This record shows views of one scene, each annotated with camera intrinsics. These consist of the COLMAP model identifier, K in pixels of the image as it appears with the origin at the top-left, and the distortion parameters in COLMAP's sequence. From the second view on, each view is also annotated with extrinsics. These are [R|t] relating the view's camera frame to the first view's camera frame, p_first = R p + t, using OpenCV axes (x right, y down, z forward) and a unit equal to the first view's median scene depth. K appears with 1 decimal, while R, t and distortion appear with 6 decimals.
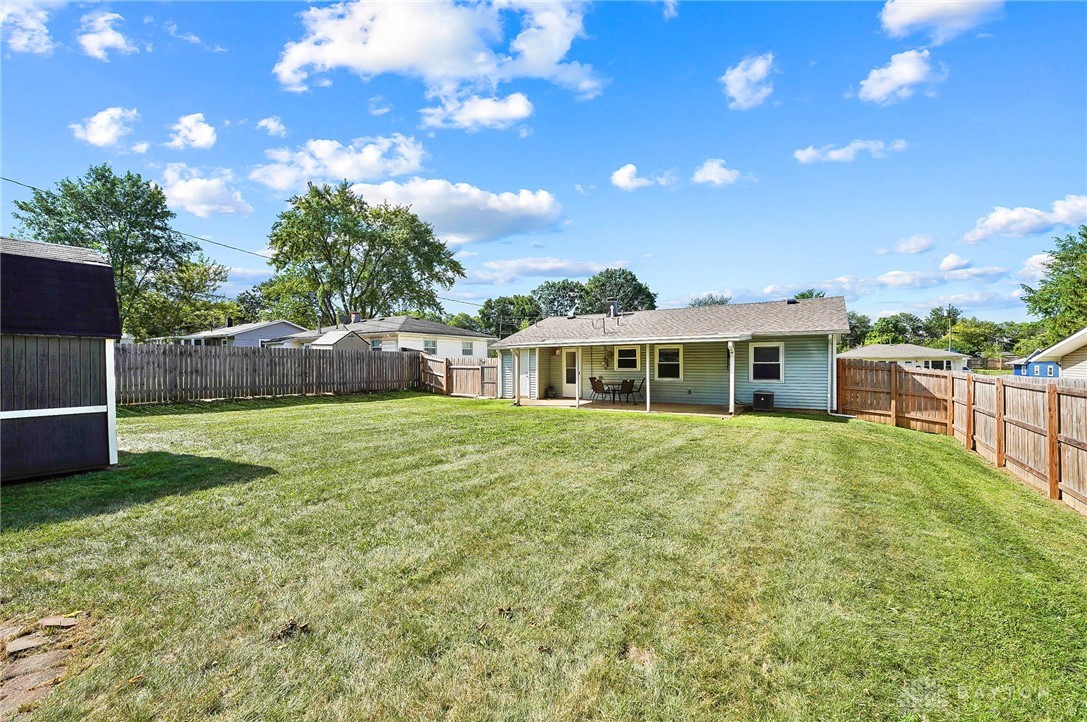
lens RADIAL K [[457.8, 0, 540.8], [0, 457.8, 368.6], [0, 0, 1]] dist [-0.014077, -0.007148]
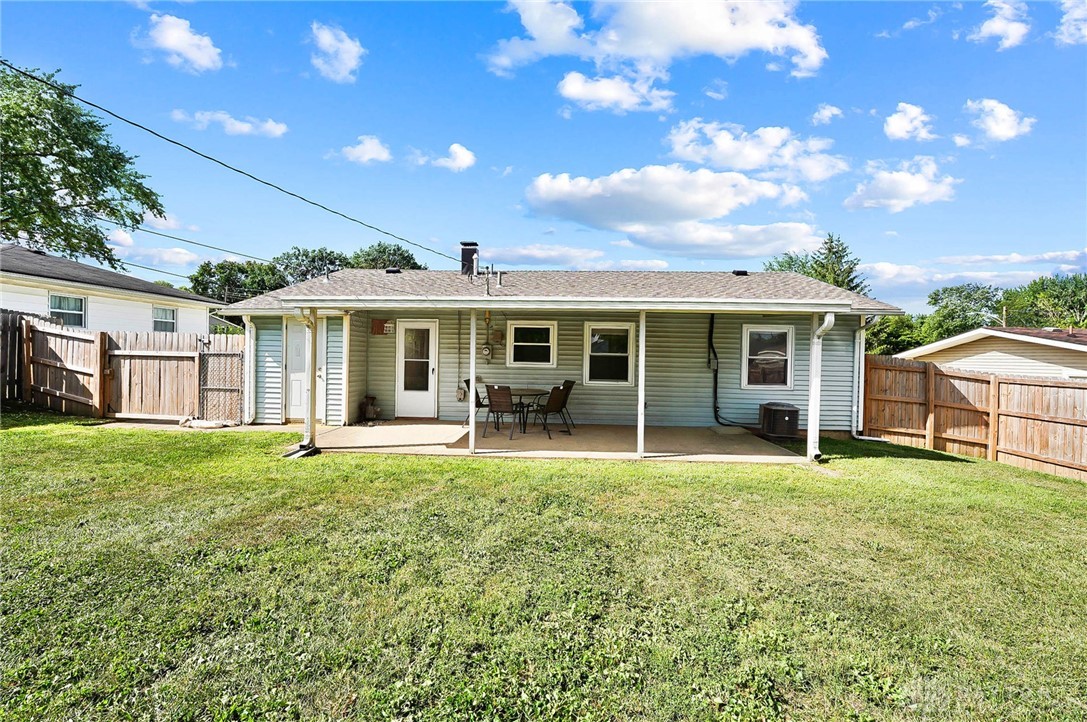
lens RADIAL K [[457.8, 0, 540.8], [0, 457.8, 368.6], [0, 0, 1]] dist [-0.014077, -0.007148]
pose [[0.863415, 0.008201, 0.504427, -0.061047], [-0.016131, 0.999805, 0.011355, 0.000107], [-0.504236, -0.017941, 0.863380, 0.421798]]
